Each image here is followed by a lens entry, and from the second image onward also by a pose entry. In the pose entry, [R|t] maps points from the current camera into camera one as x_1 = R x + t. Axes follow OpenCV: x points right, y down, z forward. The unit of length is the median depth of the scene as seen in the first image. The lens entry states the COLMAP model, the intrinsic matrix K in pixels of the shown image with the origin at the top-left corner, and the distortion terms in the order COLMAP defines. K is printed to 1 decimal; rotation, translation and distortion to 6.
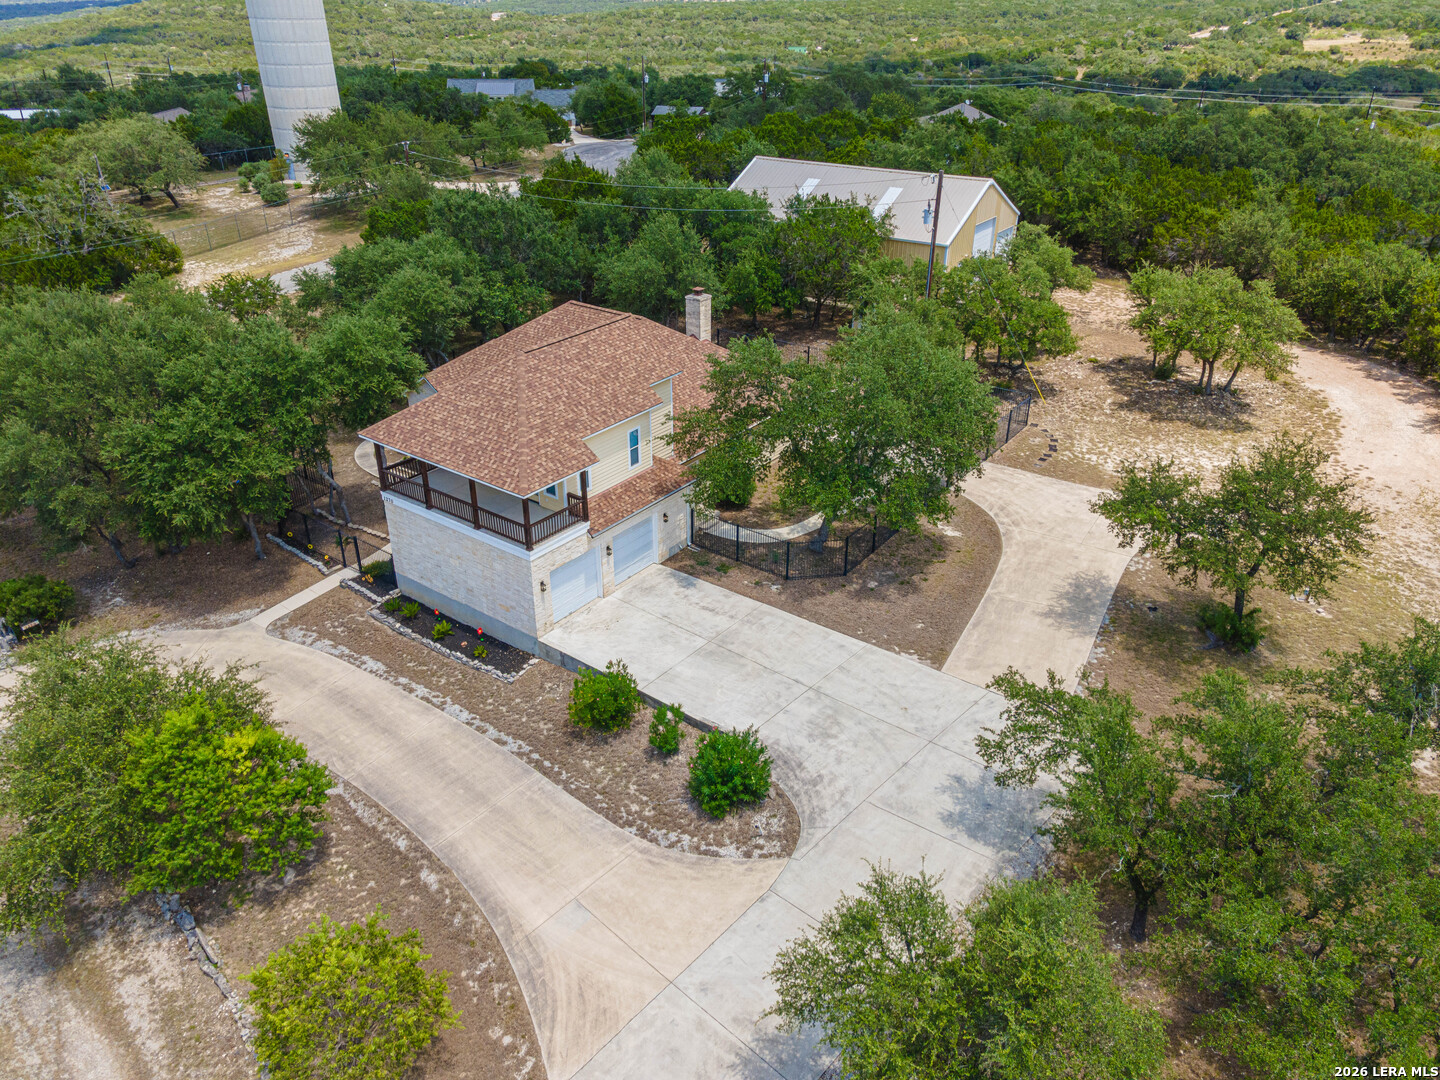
lens RADIAL K [[1039.2, 0, 711.2], [0, 1039.2, 540.8], [0, 0, 1]] dist [0.040976, 0.006934]
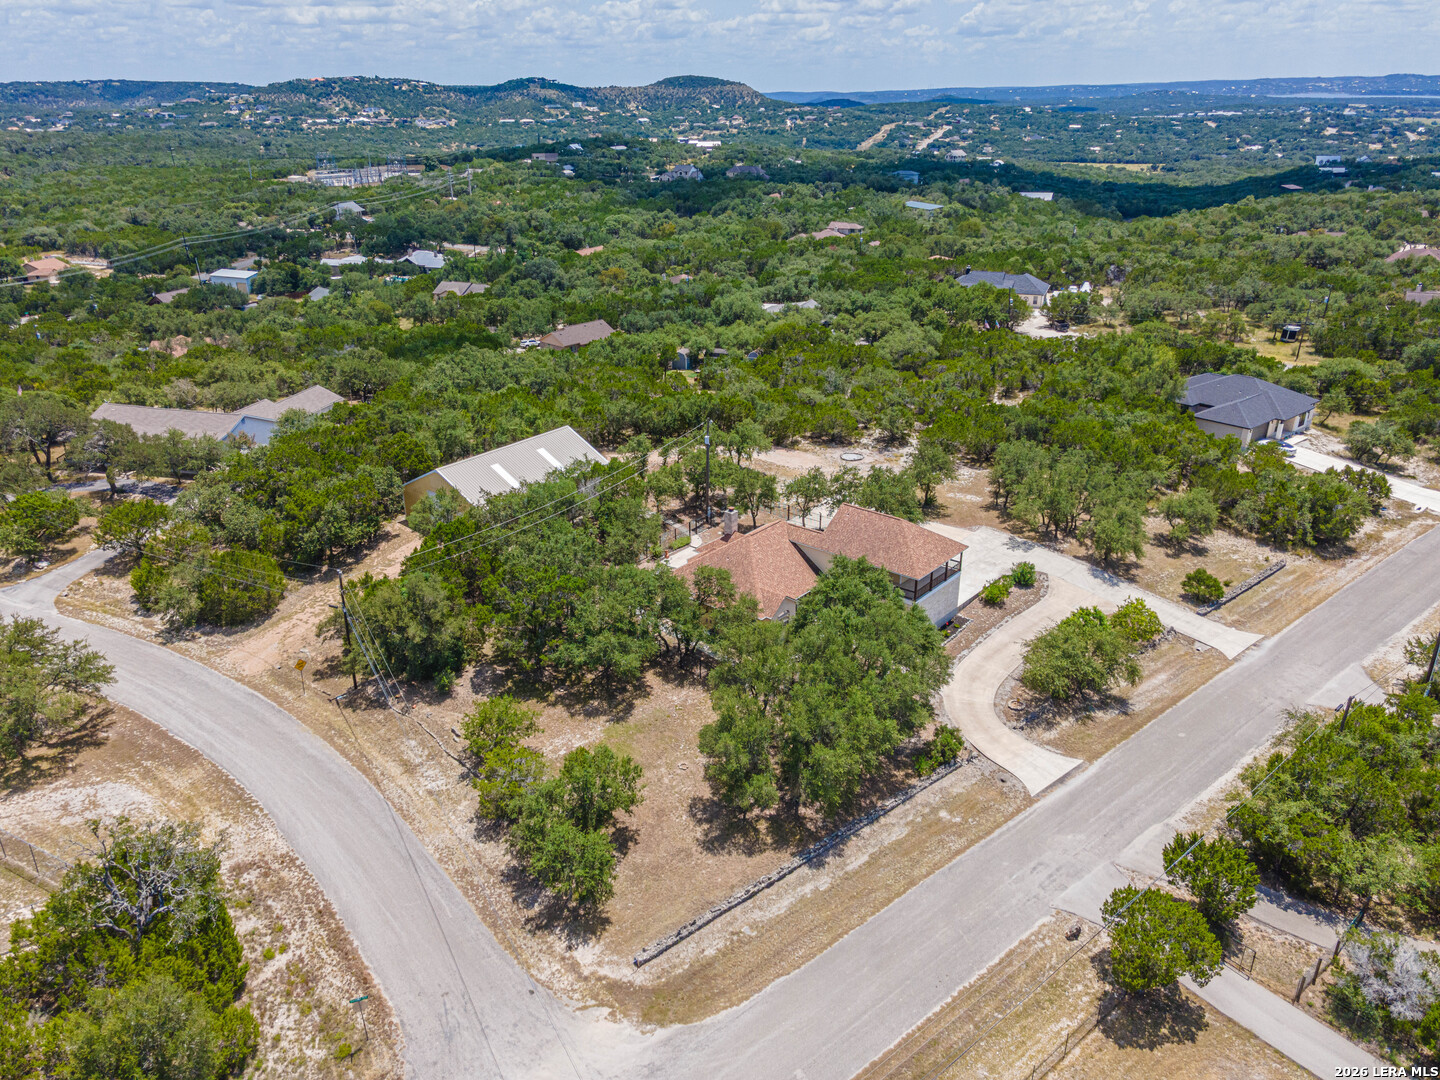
lens RADIAL K [[1039.2, 0, 714.0], [0, 1039.2, 534.2], [0, 0, 1]] dist [0.040976, 0.006934]
pose [[0.049222, -0.393110, 0.918173, -2.216250], [0.477642, 0.816619, 0.324024, -1.043021], [-0.877175, 0.422609, 0.227961, 0.779703]]
